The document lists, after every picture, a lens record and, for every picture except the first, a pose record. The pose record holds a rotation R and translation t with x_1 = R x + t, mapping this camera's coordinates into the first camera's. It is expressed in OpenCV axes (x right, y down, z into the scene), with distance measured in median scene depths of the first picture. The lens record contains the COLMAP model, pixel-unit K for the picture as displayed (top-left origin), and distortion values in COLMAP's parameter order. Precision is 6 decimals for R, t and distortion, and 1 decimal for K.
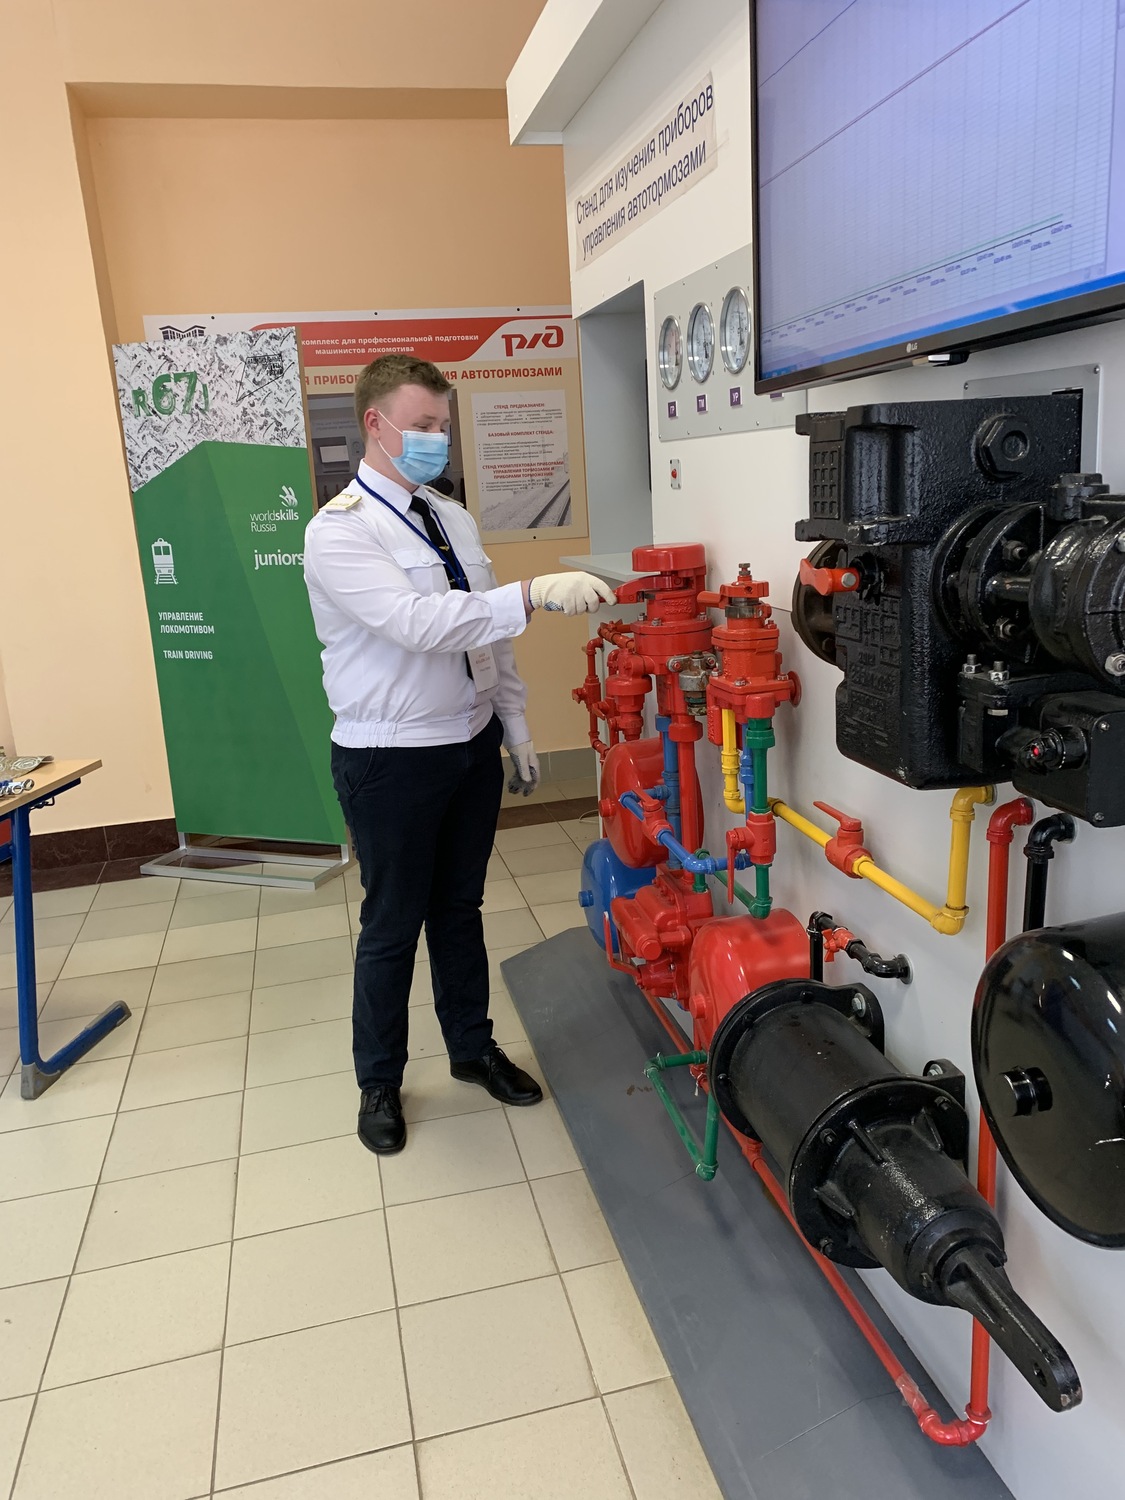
lens RADIAL K [[1144.0, 0, 586.2], [0, 1144.0, 742.8], [0, 0, 1]] dist [0.012727, -0.004760]
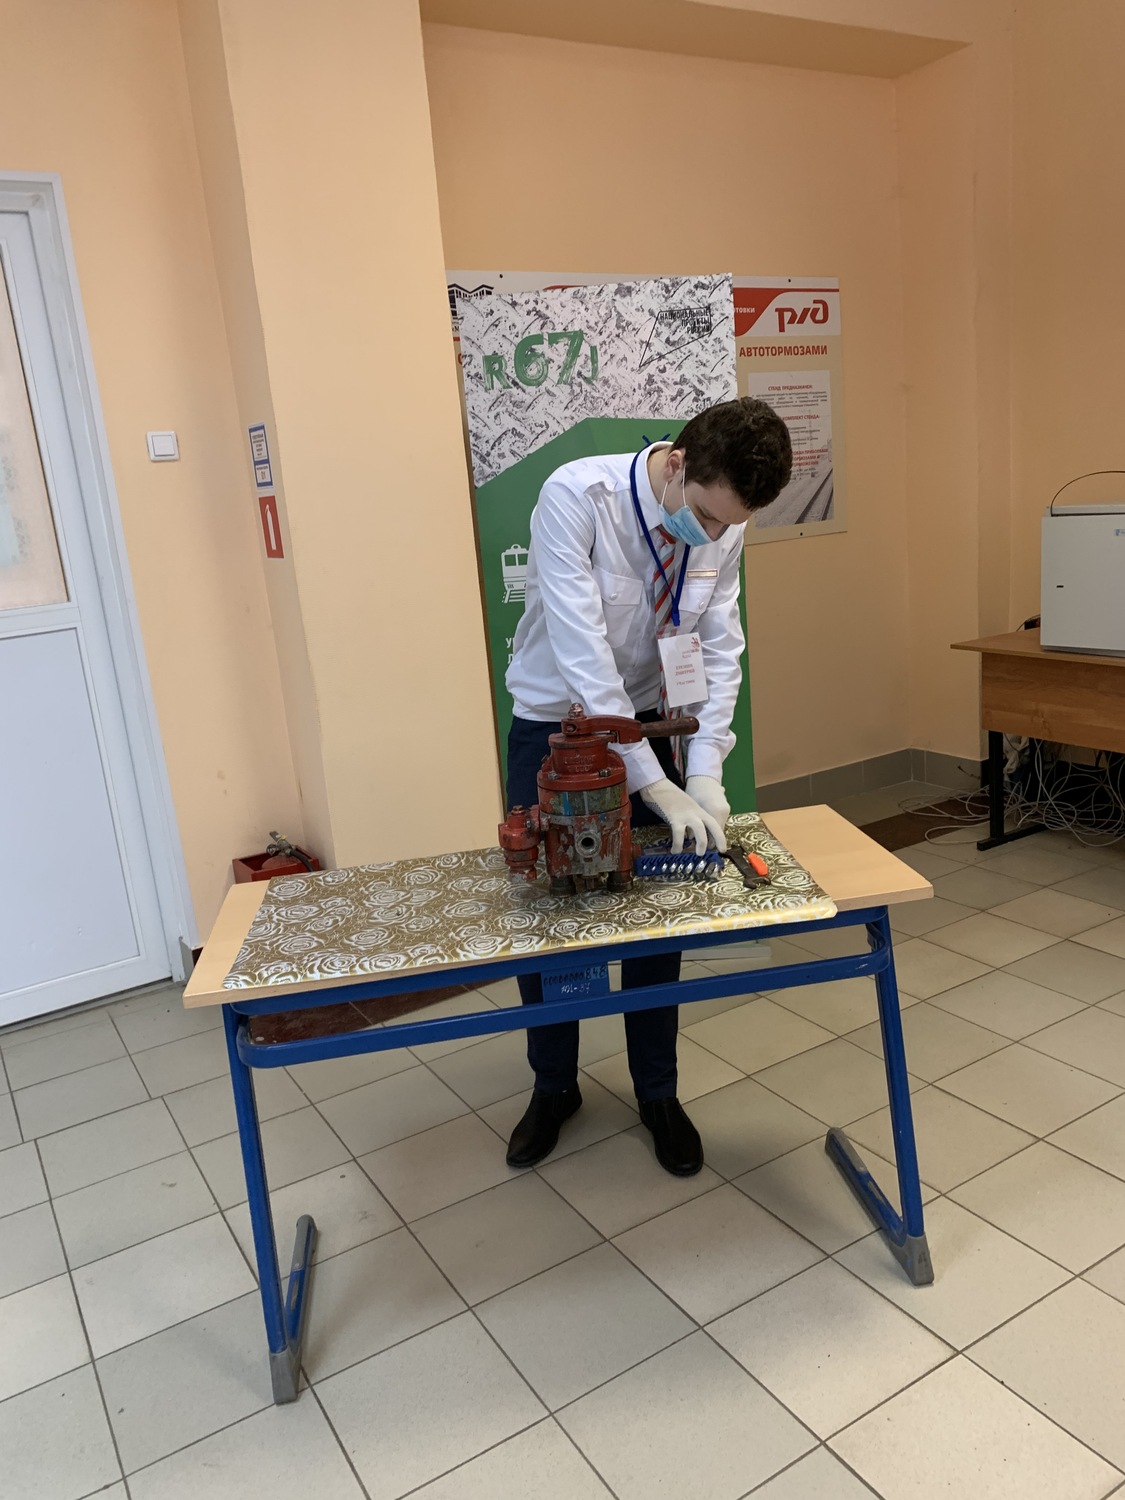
lens RADIAL K [[1144.0, 0, 578.0], [0, 1144.0, 755.7], [0, 0, 1]] dist [0.012727, -0.004760]
pose [[0.953519, -0.095554, 0.285780, -0.614120], [0.103623, 0.994529, -0.013211, -0.018935], [-0.282954, 0.042210, 0.958204, 0.253501]]
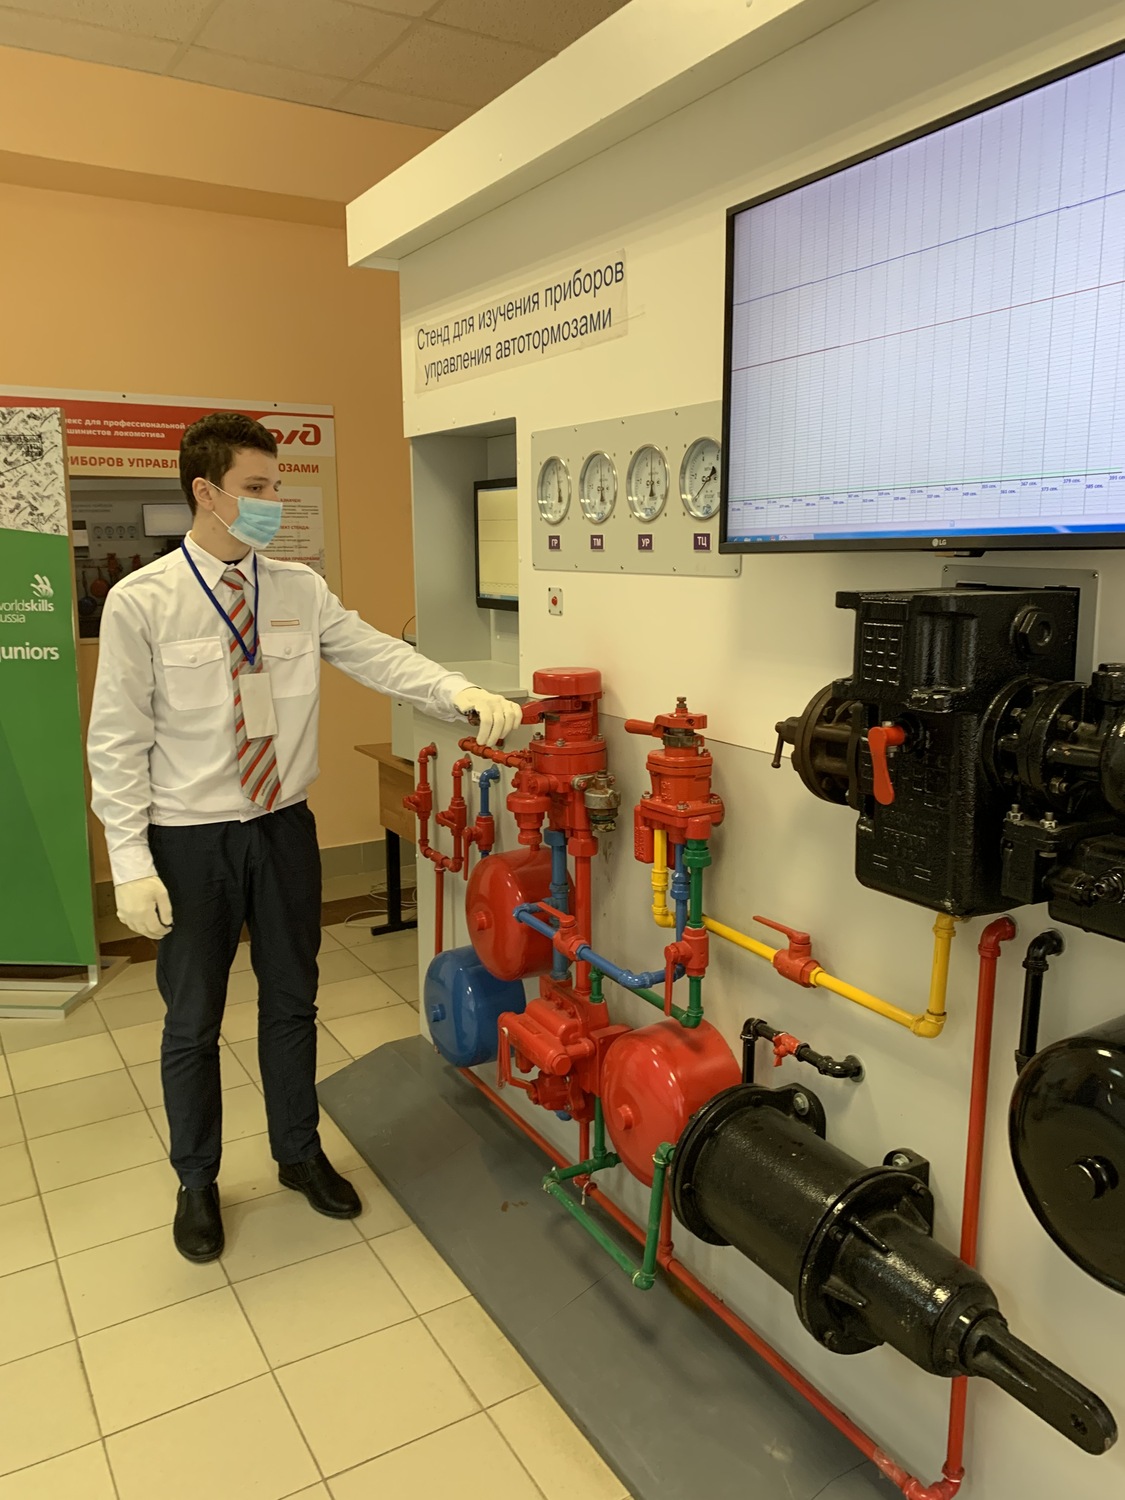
lens RADIAL K [[1144.0, 0, 589.8], [0, 1144.0, 734.8], [0, 0, 1]] dist [0.012727, -0.004760]
pose [[0.951288, 0.003463, 0.308284, -0.127831], [0.020054, 0.997124, -0.073085, -0.020059], [-0.307650, 0.075707, 0.948483, 0.000225]]
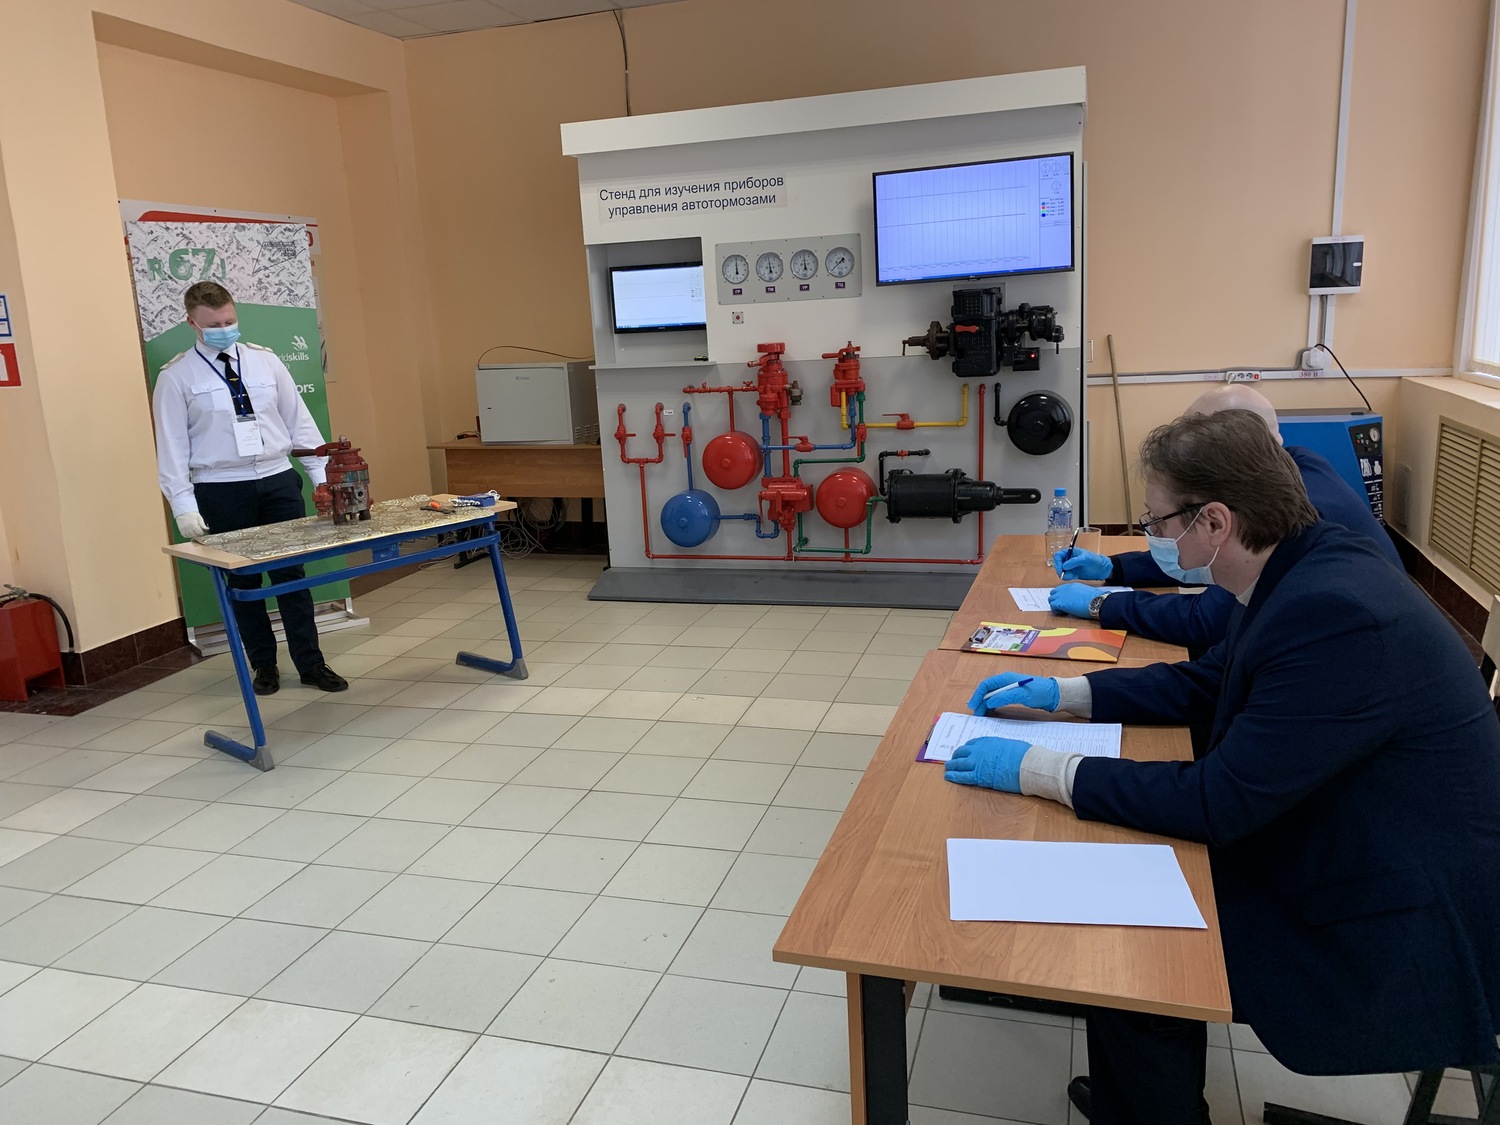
lens RADIAL K [[1144.0, 0, 742.4], [0, 1144.0, 542.6], [0, 0, 1]] dist [0.012727, -0.004760]
pose [[0.516195, -0.140720, 0.844832, -1.201948], [0.221595, 0.974766, 0.026967, 0.099285], [-0.827308, 0.173290, 0.534352, -0.131172]]
